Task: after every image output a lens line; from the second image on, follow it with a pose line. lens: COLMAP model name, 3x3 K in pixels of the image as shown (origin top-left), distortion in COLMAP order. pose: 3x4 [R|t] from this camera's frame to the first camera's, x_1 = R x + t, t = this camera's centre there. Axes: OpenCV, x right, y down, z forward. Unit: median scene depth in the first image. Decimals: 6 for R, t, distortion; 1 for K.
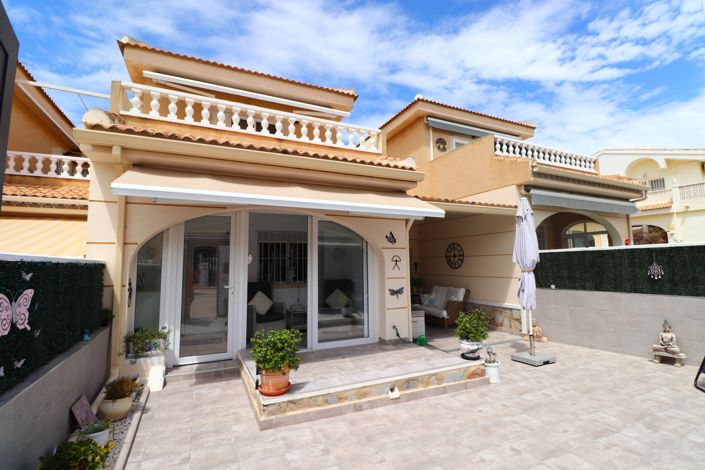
lens RADIAL K [[329.7, 0, 352.5], [0, 329.7, 235.0], [0, 0, 1]] dist [0.001031, -0.019911]
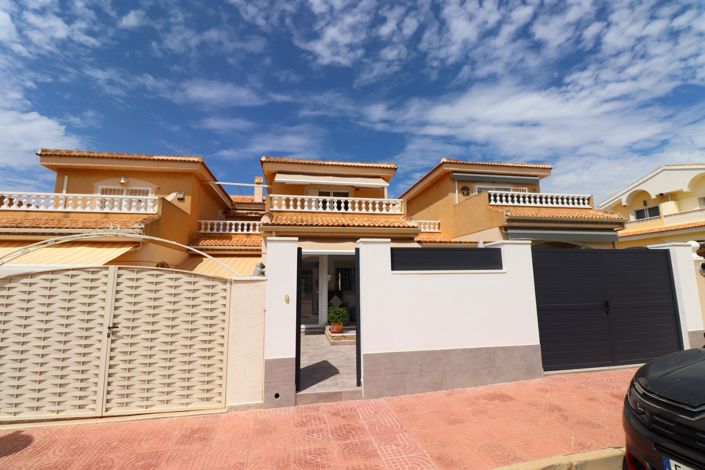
lens RADIAL K [[329.7, 0, 352.5], [0, 329.7, 235.0], [0, 0, 1]] dist [0.001031, -0.019911]
pose [[0.966642, -0.034199, -0.253839, 0.239710], [0.022560, 0.998562, -0.048624, -0.058347], [0.255137, 0.041275, 0.966023, -0.627132]]
